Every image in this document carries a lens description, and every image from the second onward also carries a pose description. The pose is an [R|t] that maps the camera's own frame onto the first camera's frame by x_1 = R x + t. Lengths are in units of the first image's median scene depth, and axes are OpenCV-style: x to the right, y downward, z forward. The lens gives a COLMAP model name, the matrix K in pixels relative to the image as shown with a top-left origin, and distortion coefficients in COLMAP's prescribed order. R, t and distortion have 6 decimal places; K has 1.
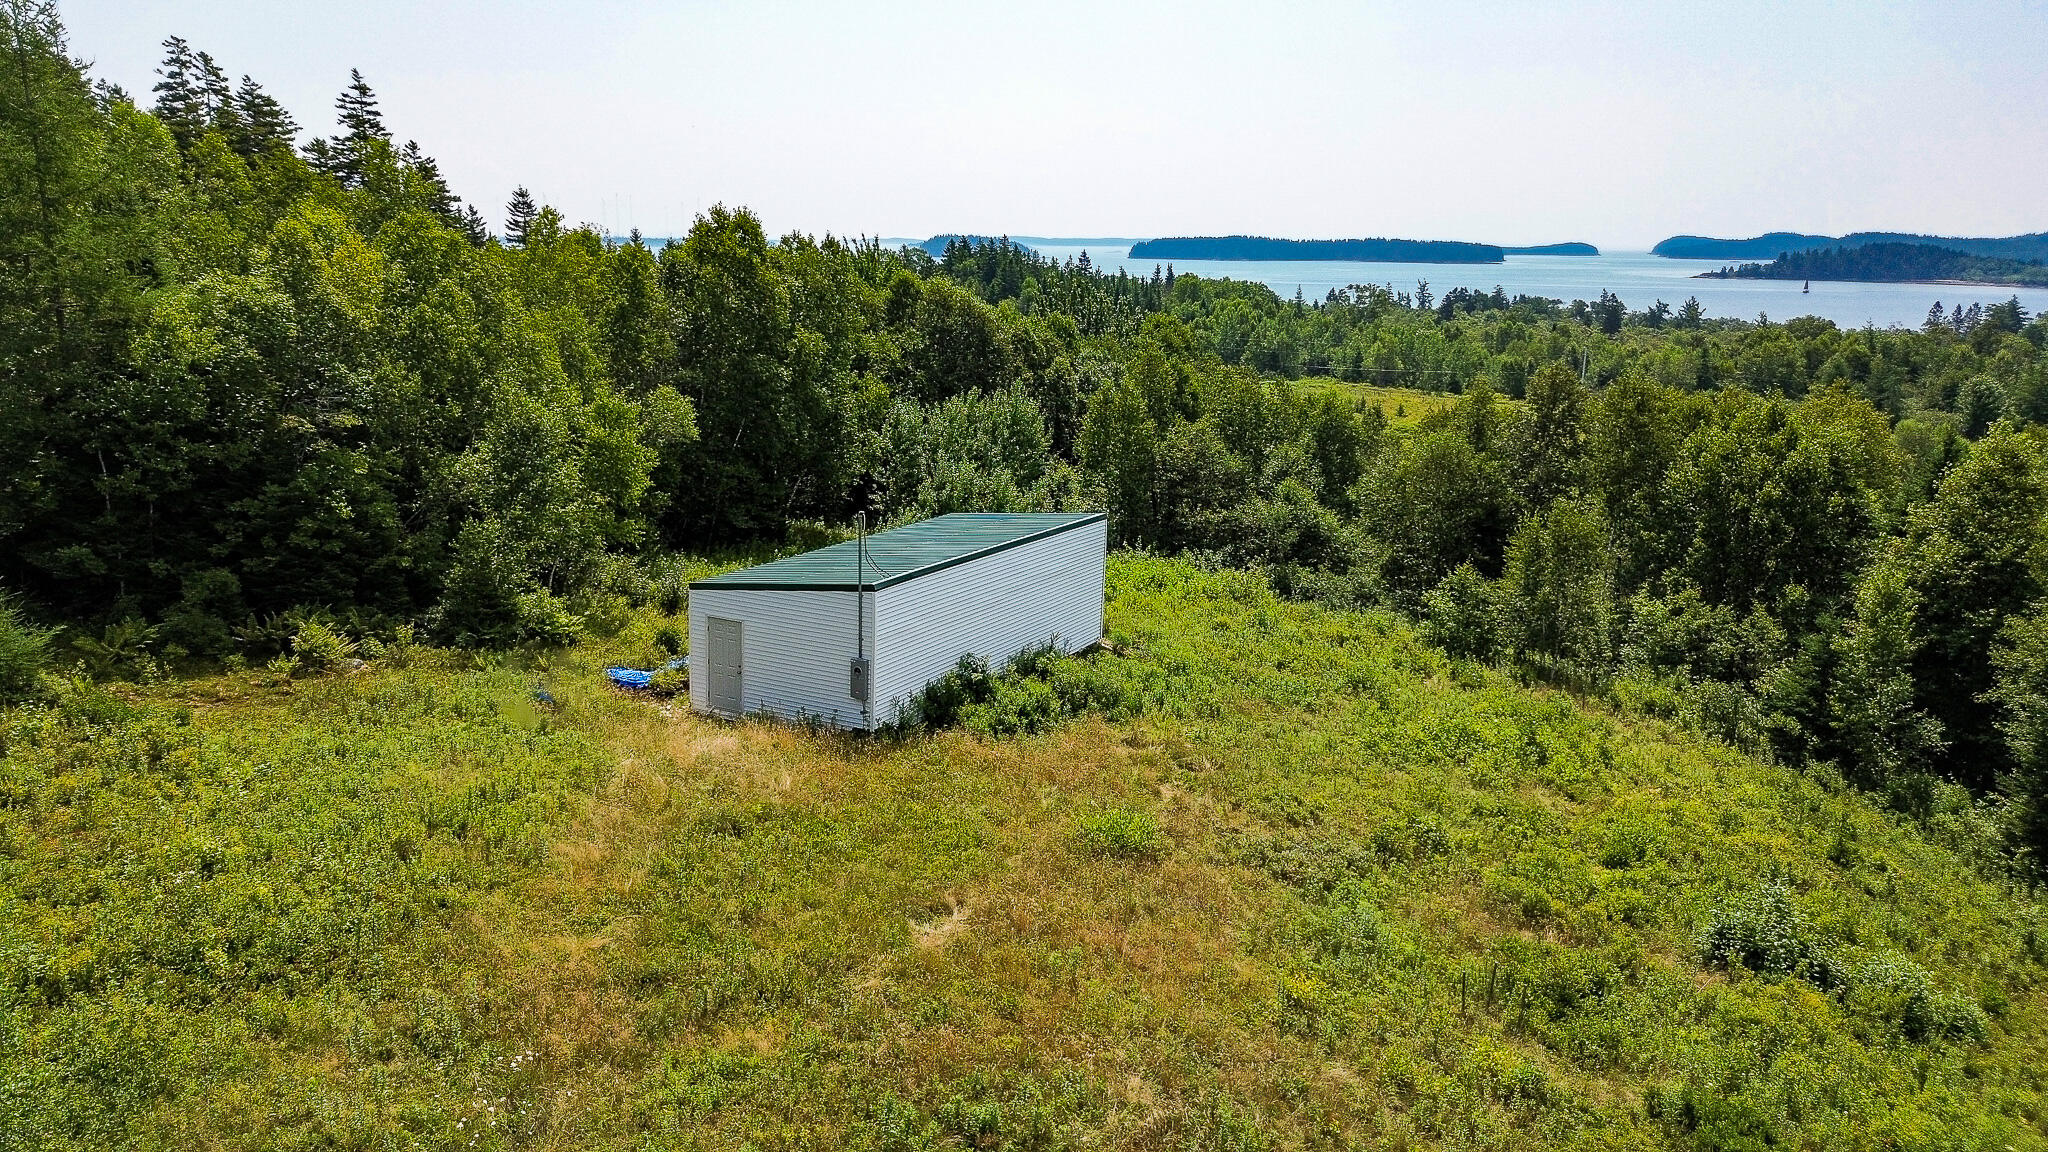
lens RADIAL K [[1455.0, 0, 1024.0], [0, 1455.0, 576.0], [0, 0, 1]] dist [0.056340, -0.057013]
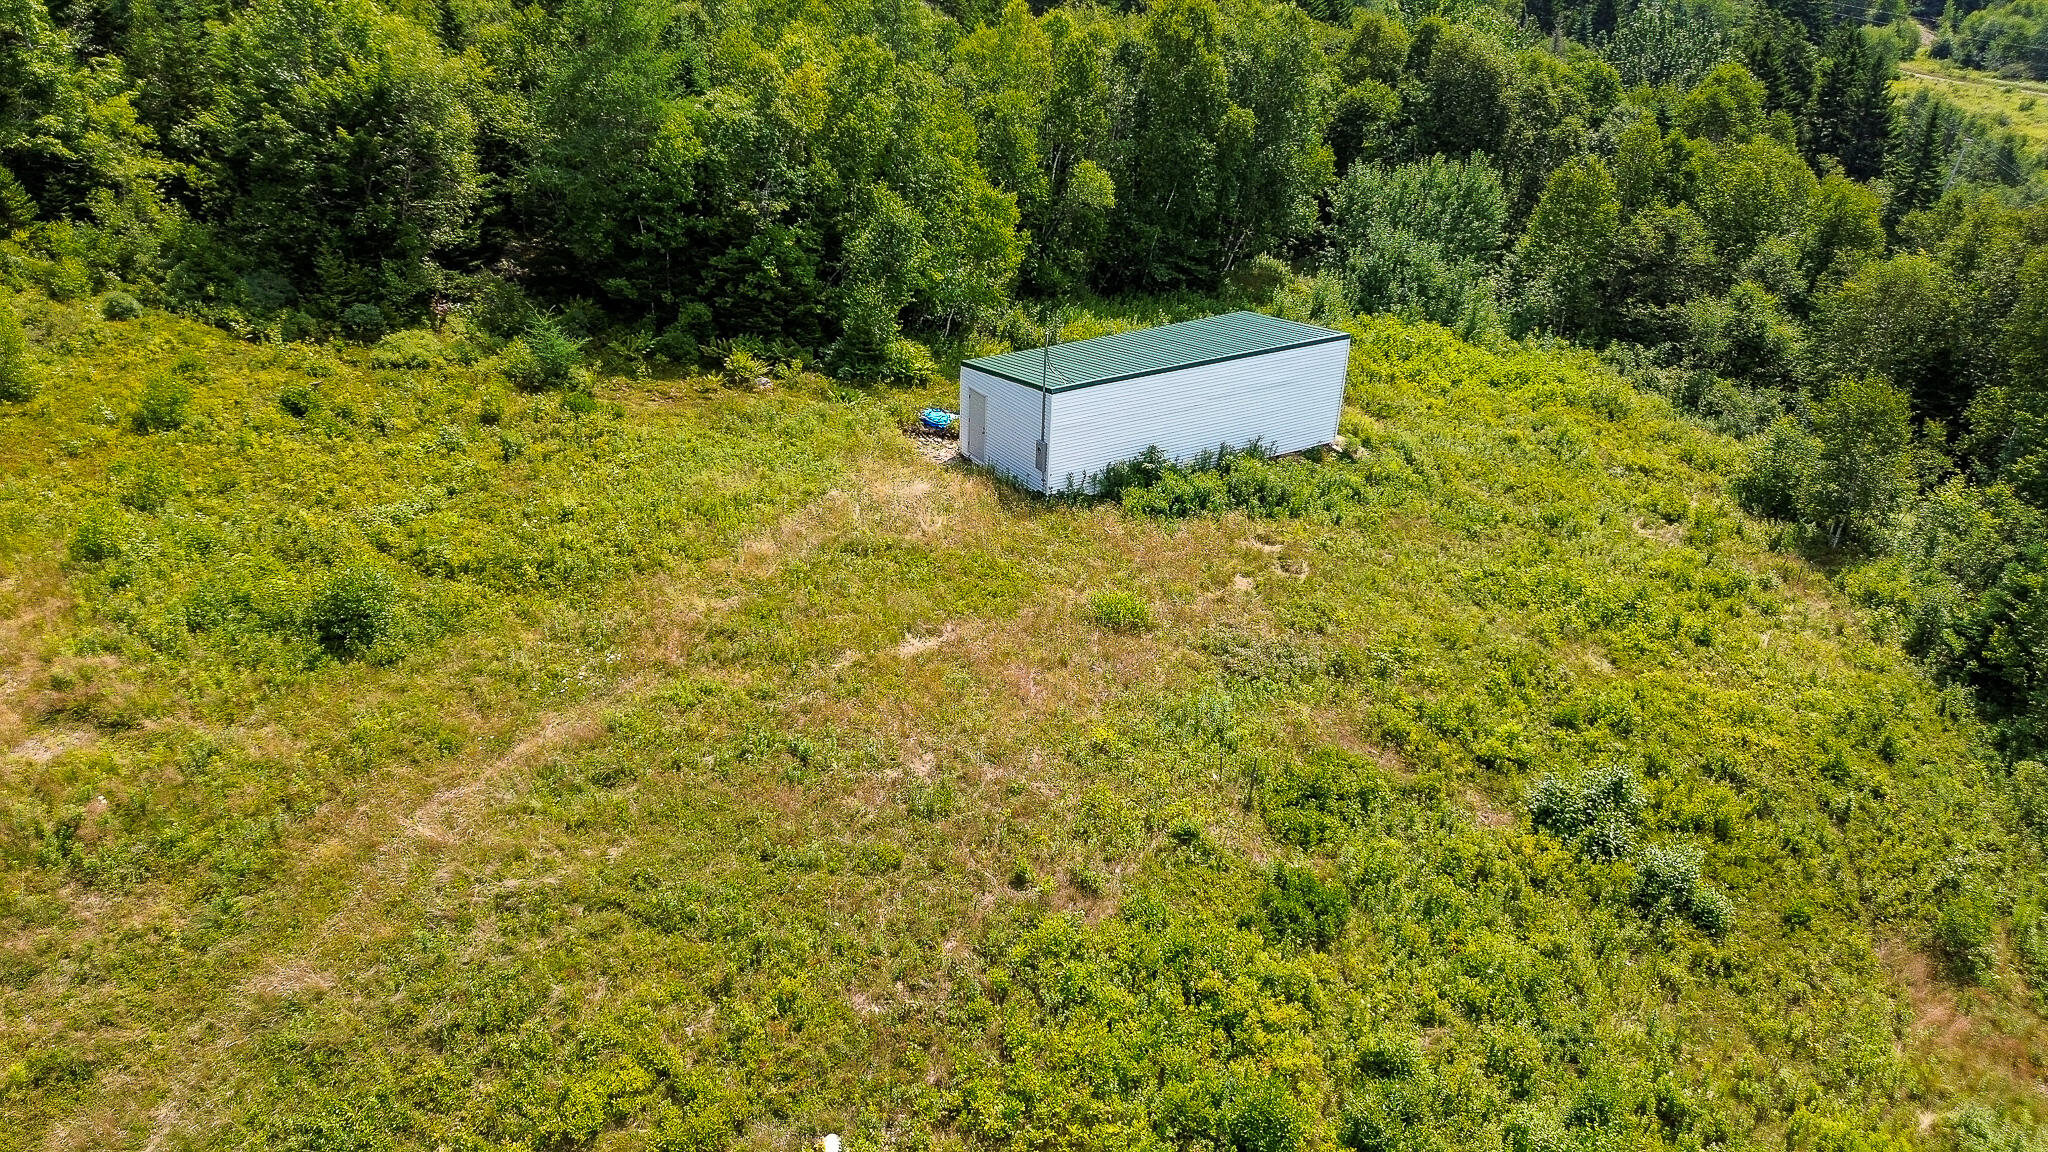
lens RADIAL K [[1455.0, 0, 1024.0], [0, 1455.0, 576.0], [0, 0, 1]] dist [0.056340, -0.057013]
pose [[0.874722, 0.211150, -0.436208, 0.443773], [-0.105399, 0.961435, 0.254036, -0.148967], [0.473025, -0.176235, 0.863243, -0.172844]]
